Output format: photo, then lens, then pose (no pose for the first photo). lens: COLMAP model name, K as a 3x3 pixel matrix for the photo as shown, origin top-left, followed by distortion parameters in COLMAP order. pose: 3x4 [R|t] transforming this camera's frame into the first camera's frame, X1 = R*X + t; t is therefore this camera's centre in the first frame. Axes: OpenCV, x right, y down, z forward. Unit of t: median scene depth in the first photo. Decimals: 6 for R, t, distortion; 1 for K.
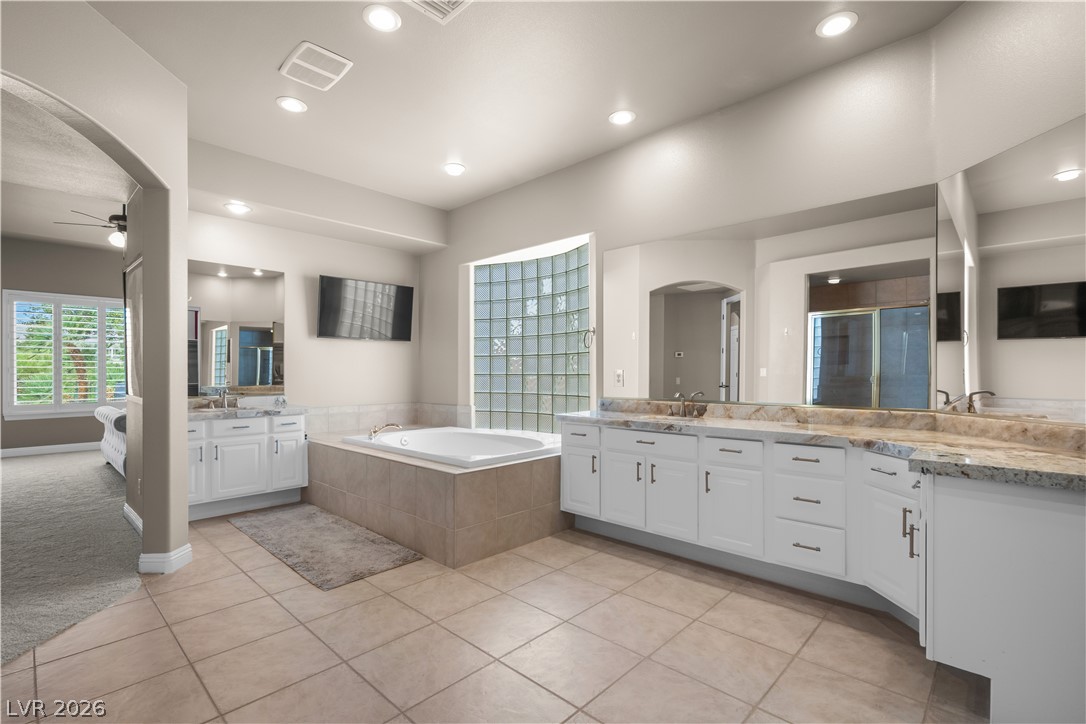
lens RADIAL K [[492.9, 0, 544.6], [0, 492.9, 364.9], [0, 0, 1]] dist [-0.023812, 0.000104]
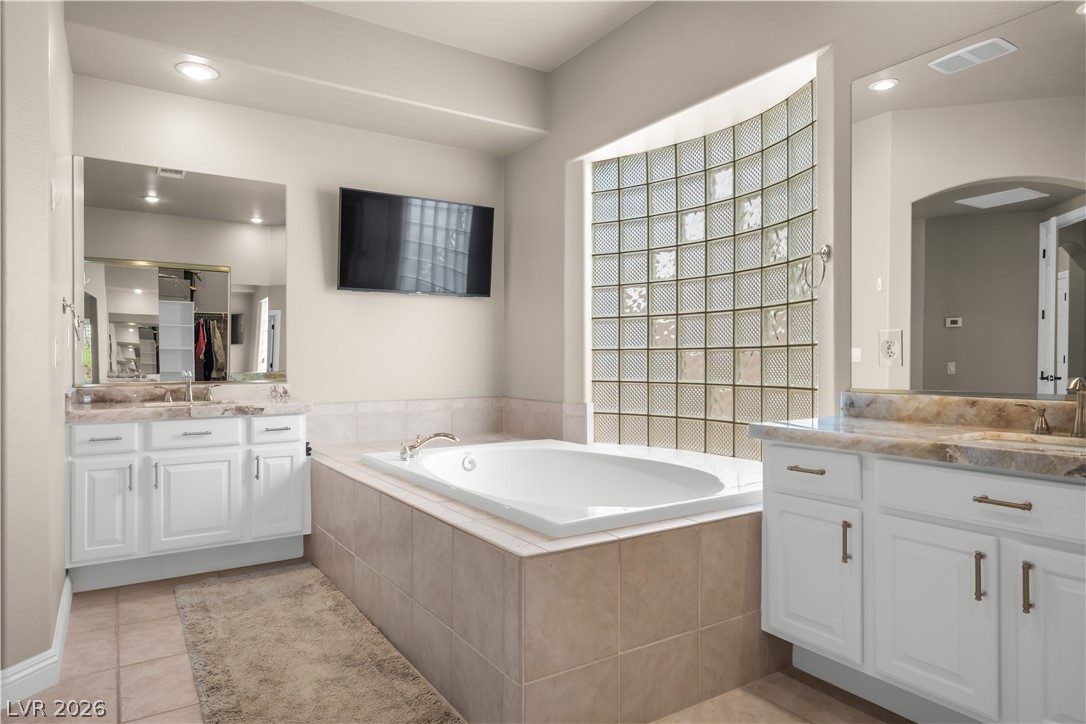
lens RADIAL K [[663.5, 0, 544.5], [0, 663.5, 360.1], [0, 0, 1]] dist [0.006411, 0.000335]
pose [[0.971317, -0.000519, -0.237789, -0.013772], [0.003874, 0.999899, 0.013642, 0.024901], [0.237758, -0.014172, 0.971221, 0.276478]]
